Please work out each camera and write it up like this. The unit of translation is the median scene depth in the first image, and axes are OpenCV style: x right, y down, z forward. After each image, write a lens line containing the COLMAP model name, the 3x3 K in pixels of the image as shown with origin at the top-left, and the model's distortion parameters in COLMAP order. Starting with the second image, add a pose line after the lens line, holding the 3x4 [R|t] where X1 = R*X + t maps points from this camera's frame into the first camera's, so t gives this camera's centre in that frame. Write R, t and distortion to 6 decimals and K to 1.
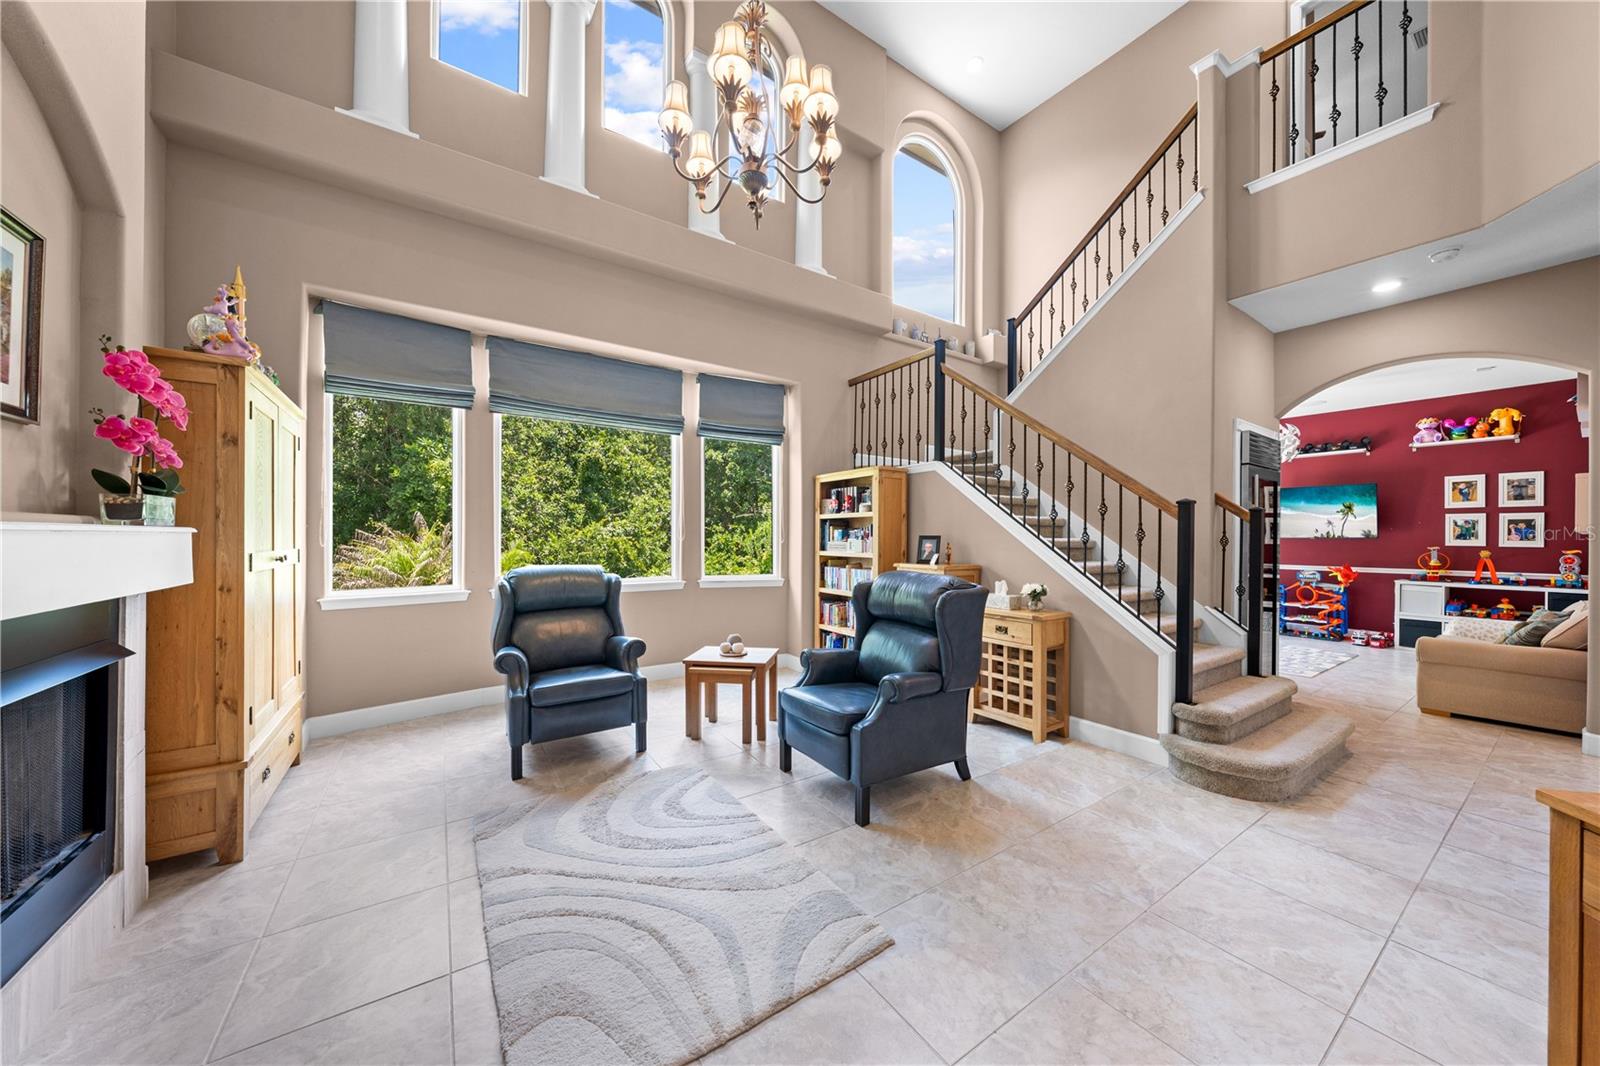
lens RADIAL K [[544.0, 0, 800.8], [0, 544.0, 540.7], [0, 0, 1]] dist [-0.002209, -0.000077]
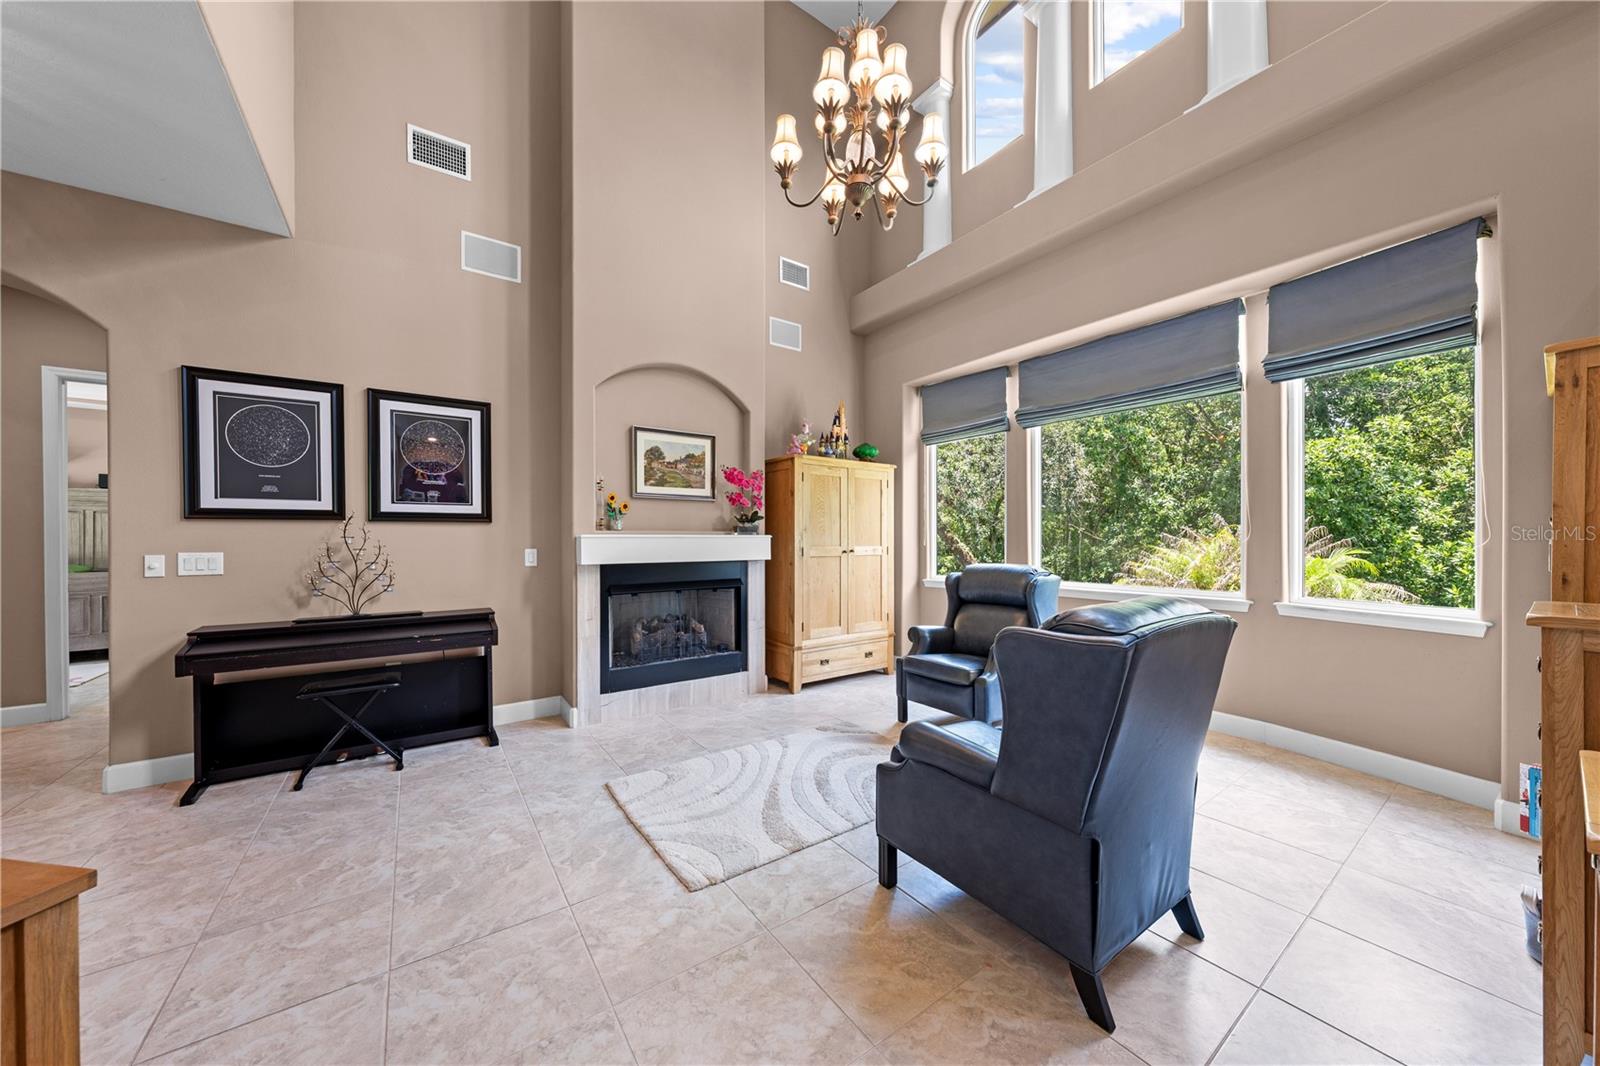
lens RADIAL K [[544.0, 0, 800.8], [0, 544.0, 540.7], [0, 0, 1]] dist [-0.002209, -0.000077]
pose [[0.029851, -0.001983, -0.999552, 0.646565], [-0.002606, 0.999994, -0.002062, 0.002638], [0.999551, 0.002666, 0.029845, 0.585291]]
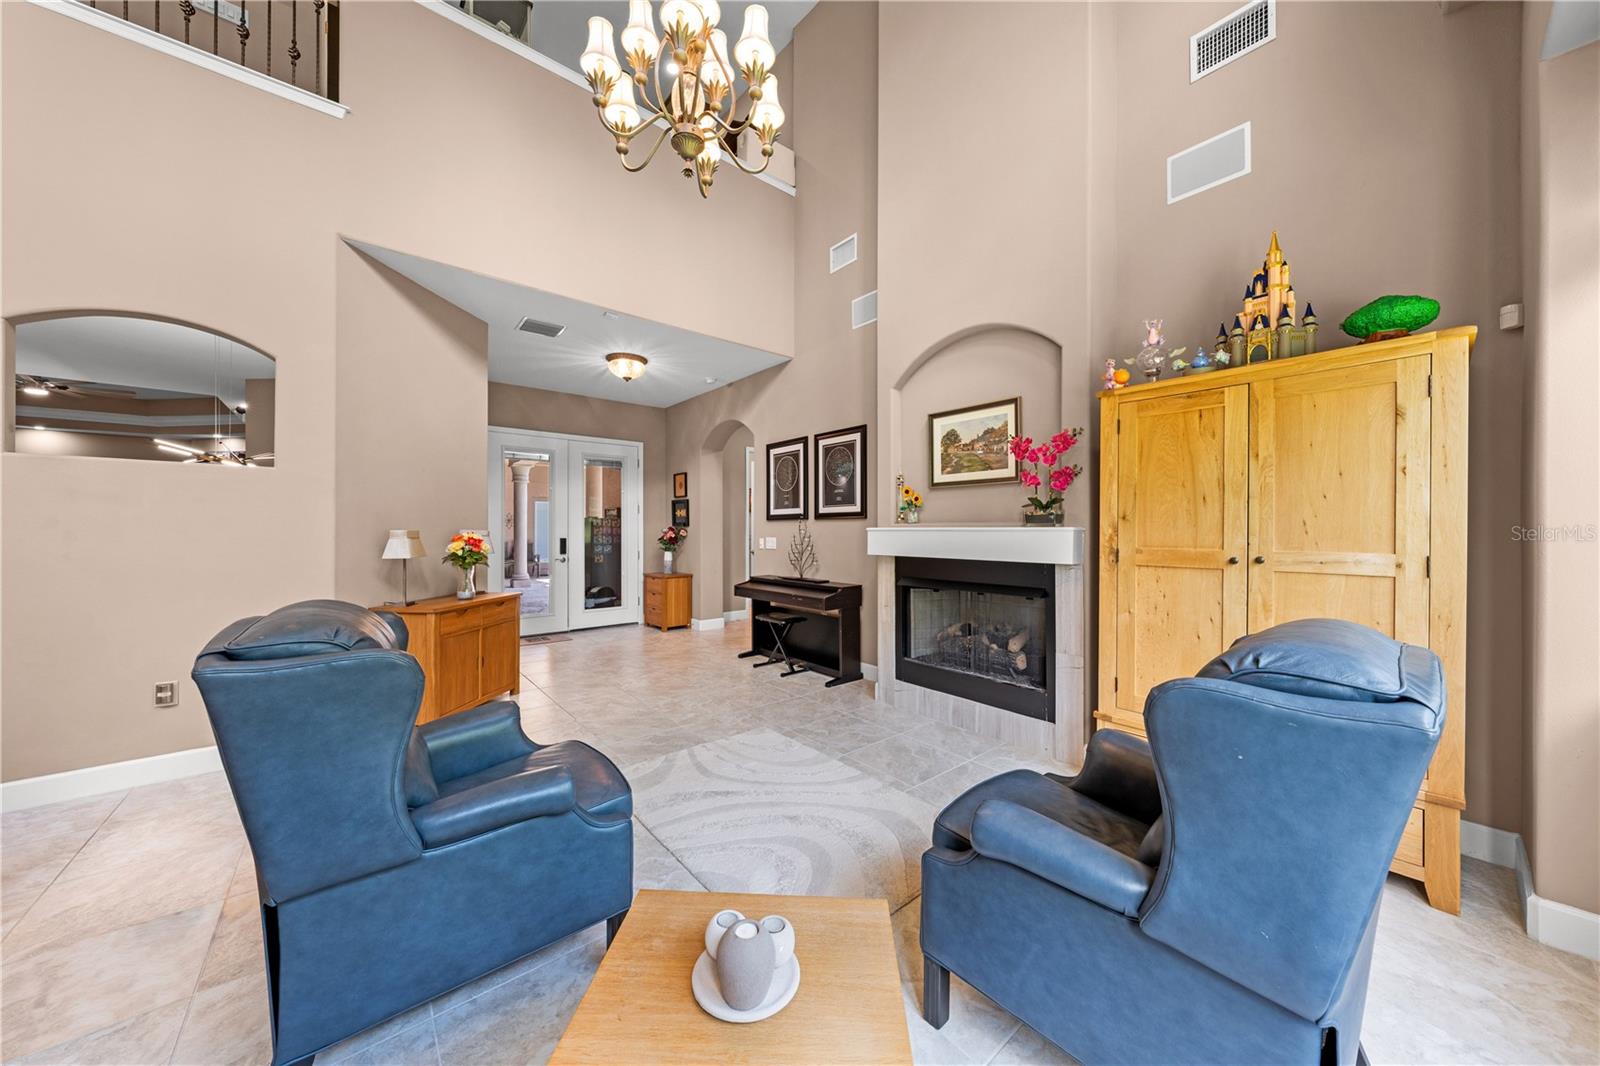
lens RADIAL K [[540.0, 0, 803.5], [0, 540.0, 530.2], [0, 0, 1]] dist [-0.003385, 0.000107]
pose [[-0.994069, -0.006029, -0.108588, -0.128481], [-0.006664, 0.999963, 0.005479, -0.010074], [0.108551, 0.006170, -0.994072, 1.318469]]
